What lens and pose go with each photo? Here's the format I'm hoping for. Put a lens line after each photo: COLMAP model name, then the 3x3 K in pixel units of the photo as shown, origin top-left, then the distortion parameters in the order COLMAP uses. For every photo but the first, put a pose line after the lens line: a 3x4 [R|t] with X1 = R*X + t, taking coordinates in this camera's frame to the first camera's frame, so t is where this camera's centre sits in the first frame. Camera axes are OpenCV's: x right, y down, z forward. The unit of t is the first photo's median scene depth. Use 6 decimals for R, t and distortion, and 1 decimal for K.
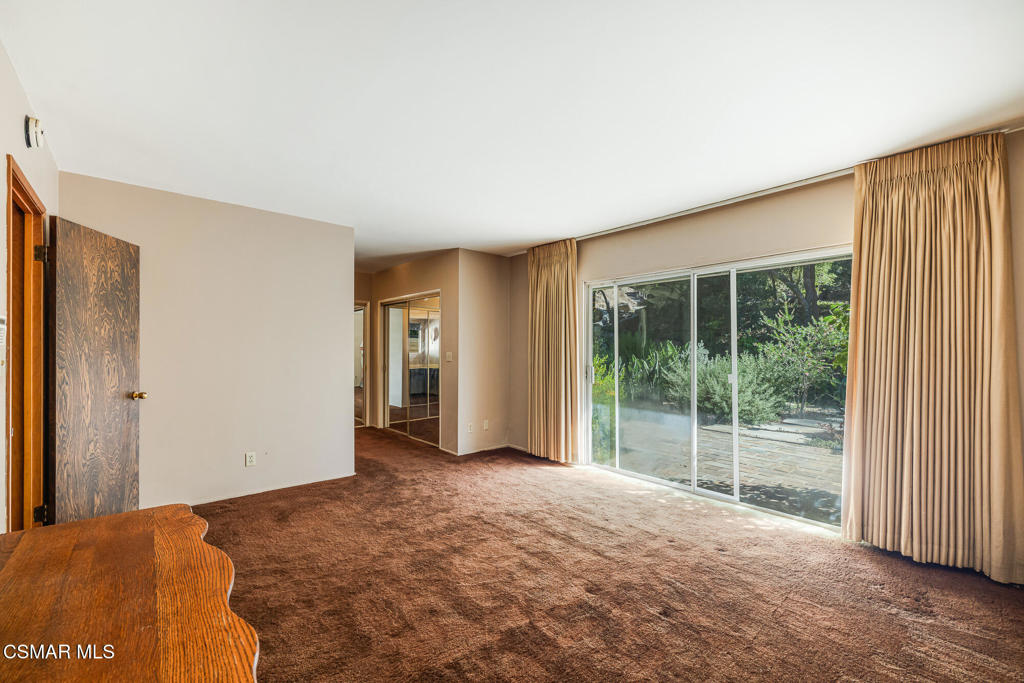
lens RADIAL K [[435.0, 0, 512.4], [0, 435.0, 346.1], [0, 0, 1]] dist [0.002770, 0.000184]
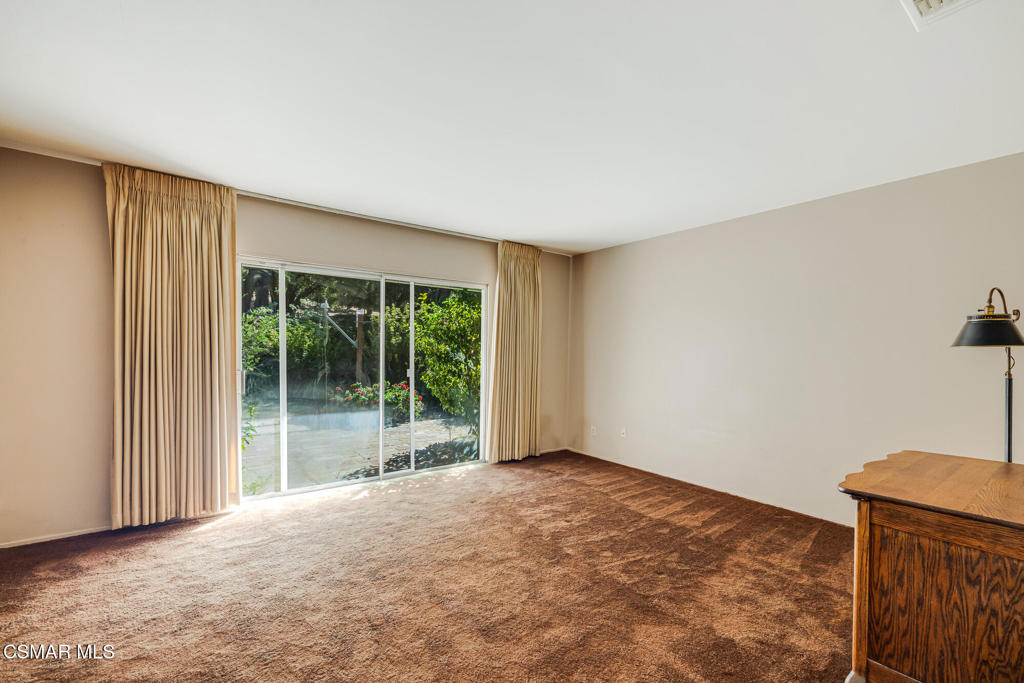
lens RADIAL K [[435.0, 0, 514.9], [0, 435.0, 359.8], [0, 0, 1]] dist [0.002770, 0.000184]
pose [[0.074493, -0.023613, 0.996942, -0.634817], [-0.014164, 0.999594, 0.024734, 0.004834], [-0.997121, -0.015963, 0.074128, 0.582657]]
